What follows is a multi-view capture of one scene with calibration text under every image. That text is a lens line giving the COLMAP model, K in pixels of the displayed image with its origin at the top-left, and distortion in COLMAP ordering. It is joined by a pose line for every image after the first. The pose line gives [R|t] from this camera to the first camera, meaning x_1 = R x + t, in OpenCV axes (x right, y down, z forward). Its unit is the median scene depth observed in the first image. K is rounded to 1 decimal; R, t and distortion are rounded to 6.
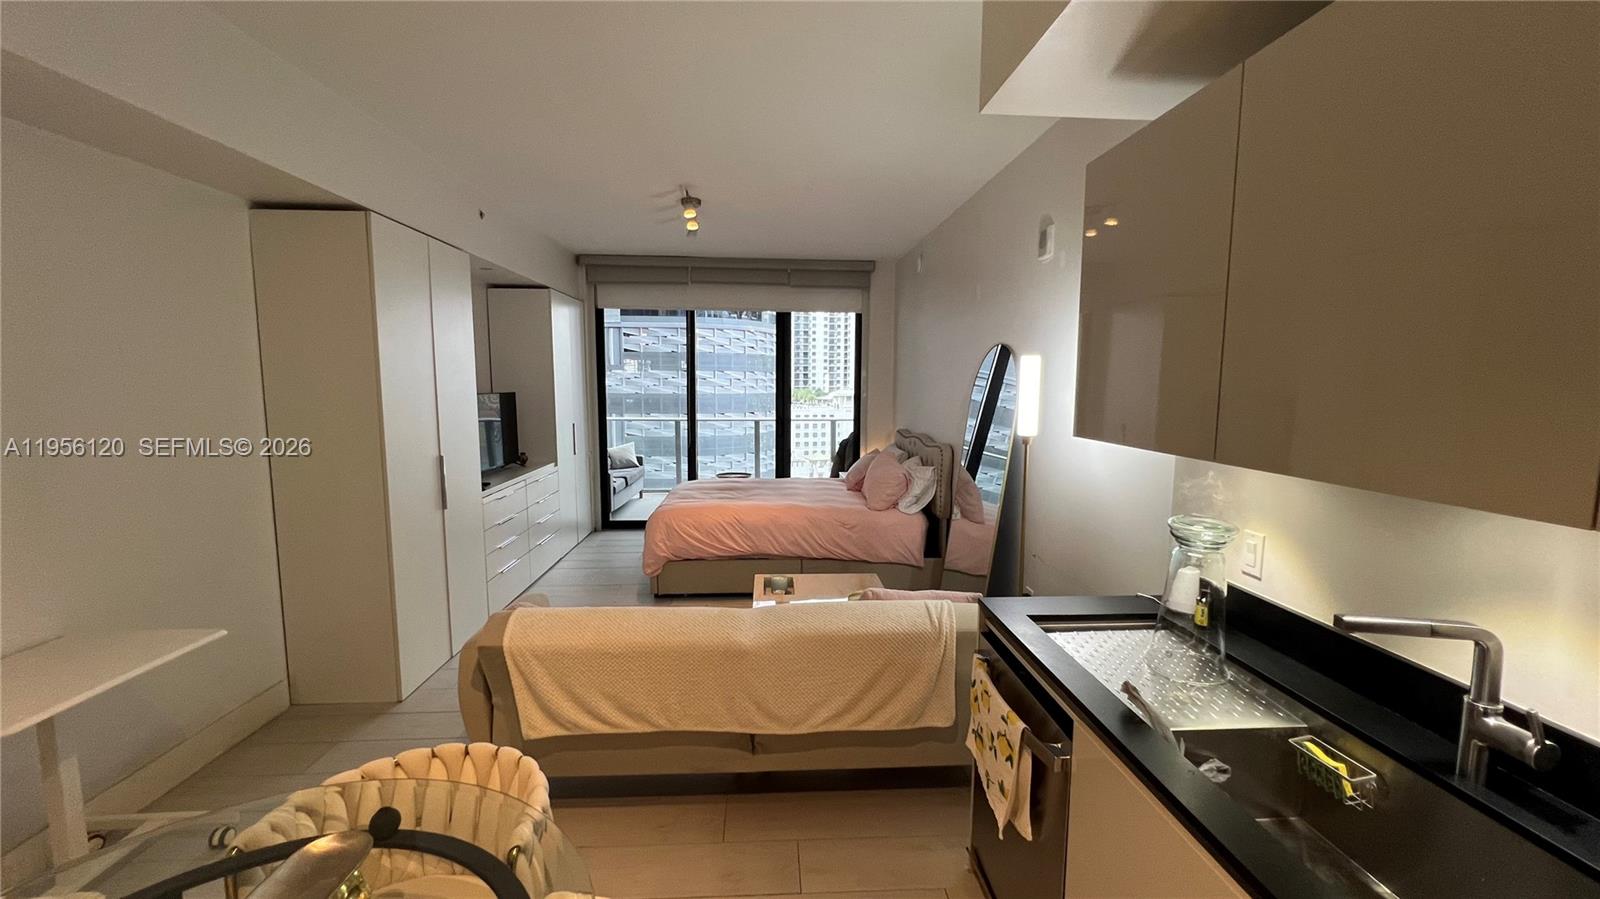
lens RADIAL K [[632.6, 0, 799.7], [0, 632.6, 454.9], [0, 0, 1]] dist [-0.011005, 0.000490]
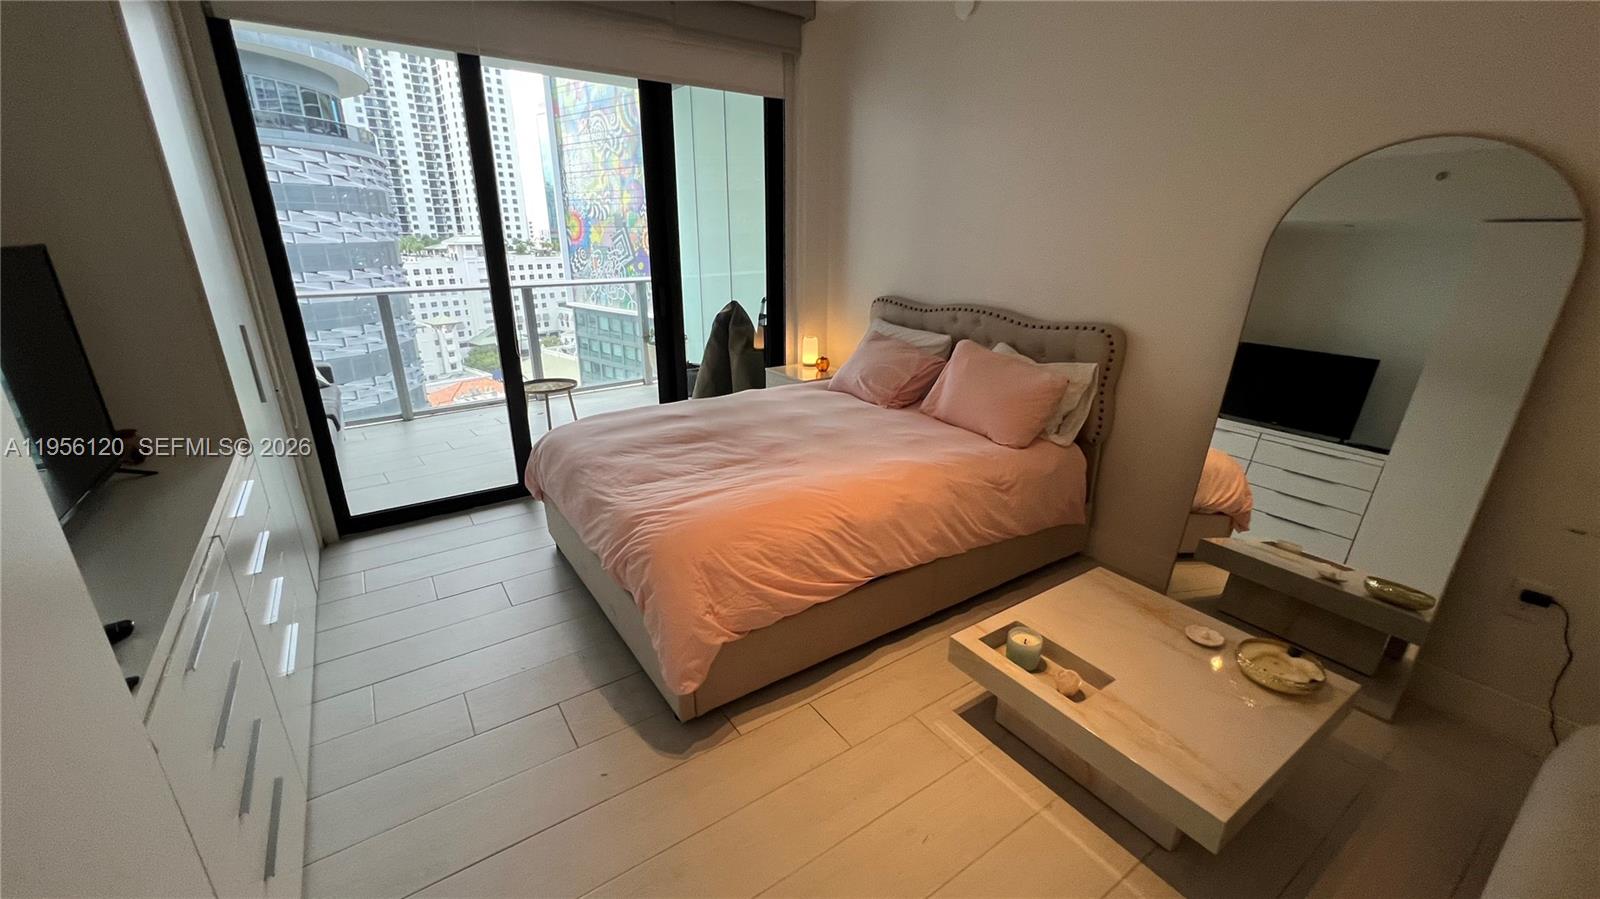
lens RADIAL K [[632.6, 0, 799.7], [0, 632.6, 454.9], [0, 0, 1]] dist [-0.011005, 0.000490]
pose [[0.855092, -0.170454, 0.489657, -0.237036], [0.053966, 0.968545, 0.242918, -0.041412], [-0.515661, -0.181293, 0.837393, 0.427826]]
